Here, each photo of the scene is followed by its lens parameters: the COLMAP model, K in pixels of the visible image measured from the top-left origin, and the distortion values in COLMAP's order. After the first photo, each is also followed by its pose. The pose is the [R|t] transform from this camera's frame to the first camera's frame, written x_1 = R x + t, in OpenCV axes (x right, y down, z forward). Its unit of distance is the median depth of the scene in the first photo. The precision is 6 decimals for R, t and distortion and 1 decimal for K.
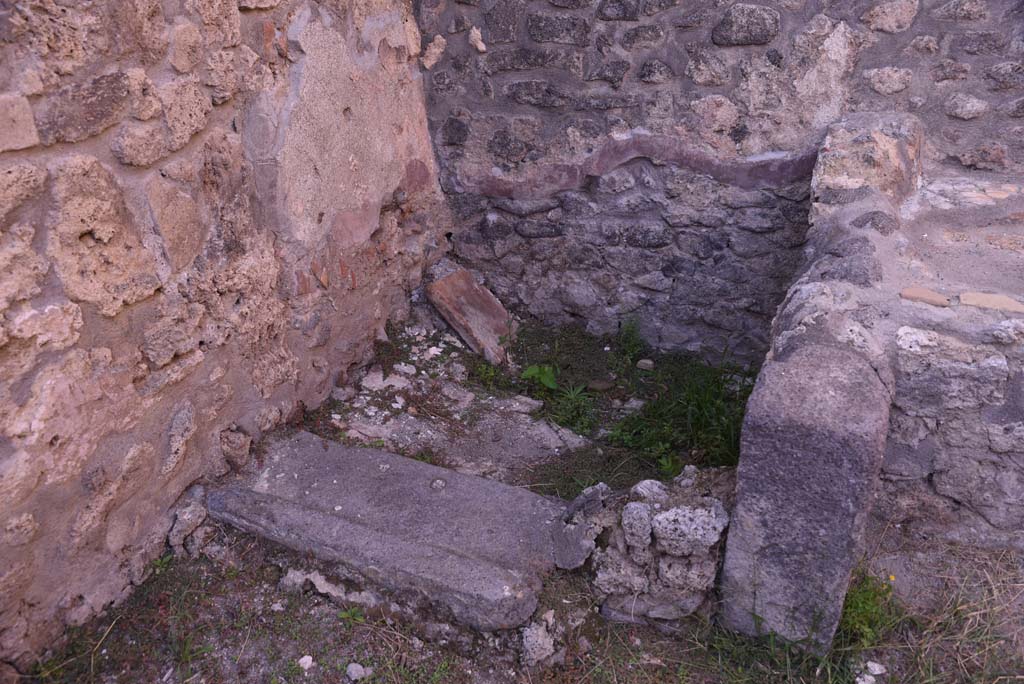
lens RADIAL K [[701.2, 0, 508.2], [0, 701.2, 349.7], [0, 0, 1]] dist [-0.131534, 0.091521]
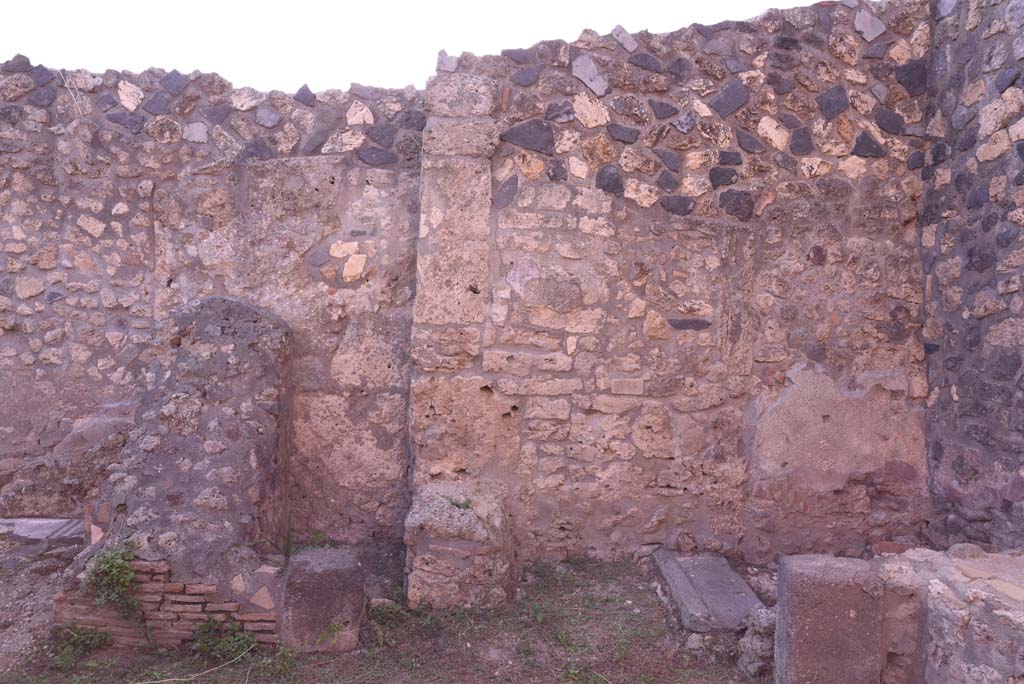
lens RADIAL K [[701.2, 0, 513.2], [0, 701.2, 348.9], [0, 0, 1]] dist [-0.131534, 0.091521]
pose [[0.374915, 0.070996, -0.924337, 1.028187], [-0.457738, 0.881225, -0.117976, 0.081800], [0.806173, 0.467335, 0.362882, -0.381904]]
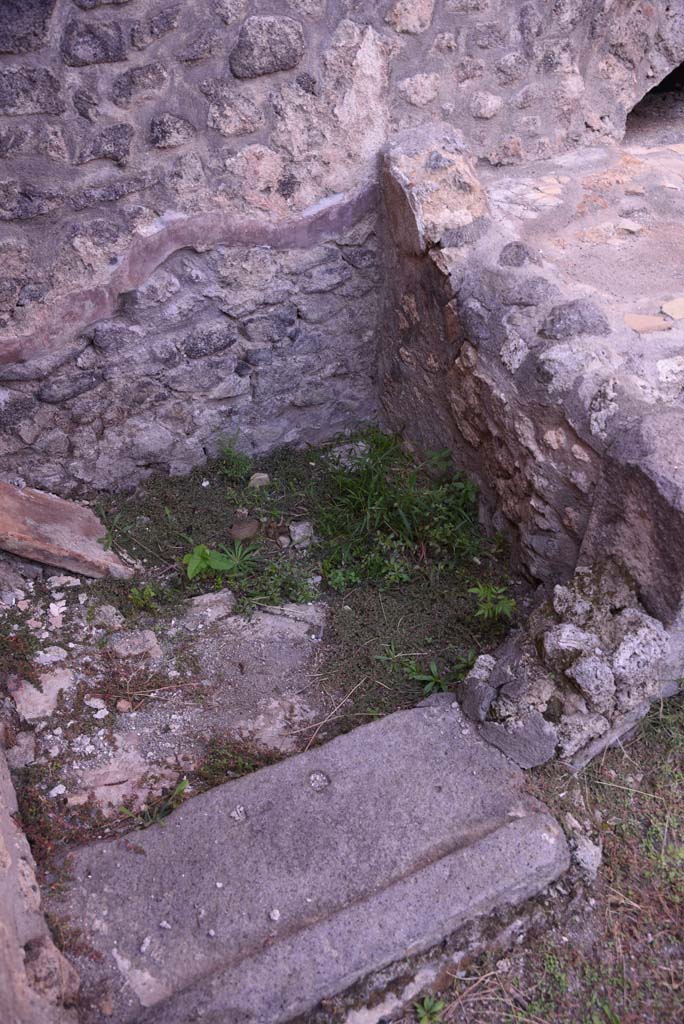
lens RADIAL K [[701.2, 0, 351.3], [0, 701.2, 518.5], [0, 0, 1]] dist [-0.131534, 0.091521]
pose [[0.681819, -0.499105, 0.534806, -0.252712], [0.373747, 0.866140, 0.331835, -0.218131], [-0.628837, -0.026369, 0.777090, 0.310607]]
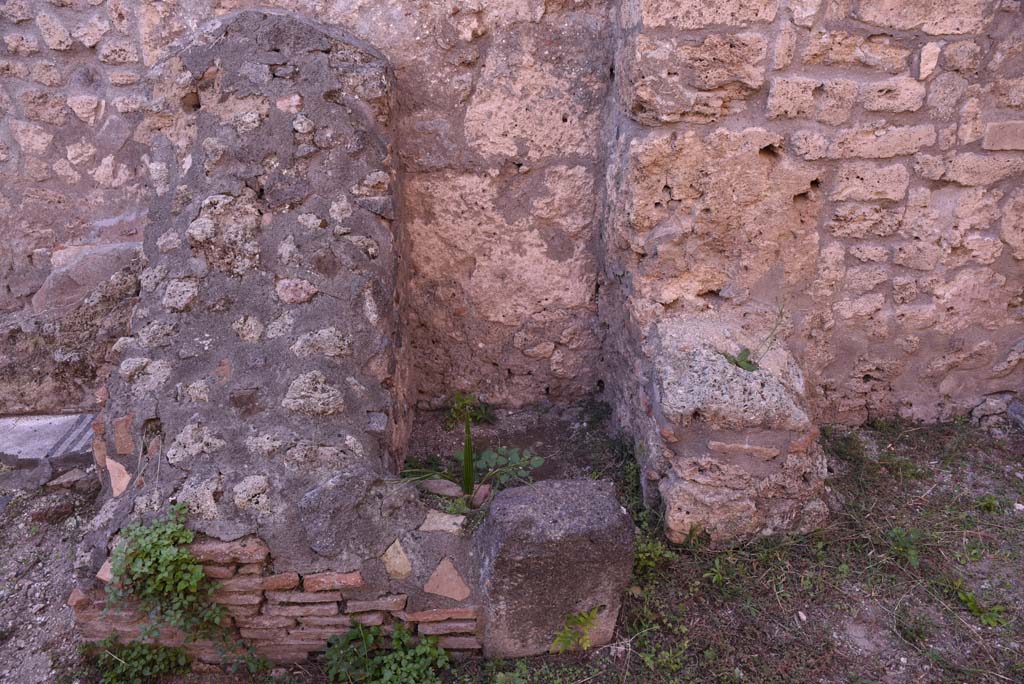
lens RADIAL K [[701.2, 0, 511.1], [0, 701.2, 351.9], [0, 0, 1]] dist [-0.131534, 0.091521]
pose [[0.347475, 0.358128, -0.866606, 0.267798], [-0.406535, 0.890354, 0.204937, 0.181862], [0.844980, 0.281095, 0.454967, -0.403357]]
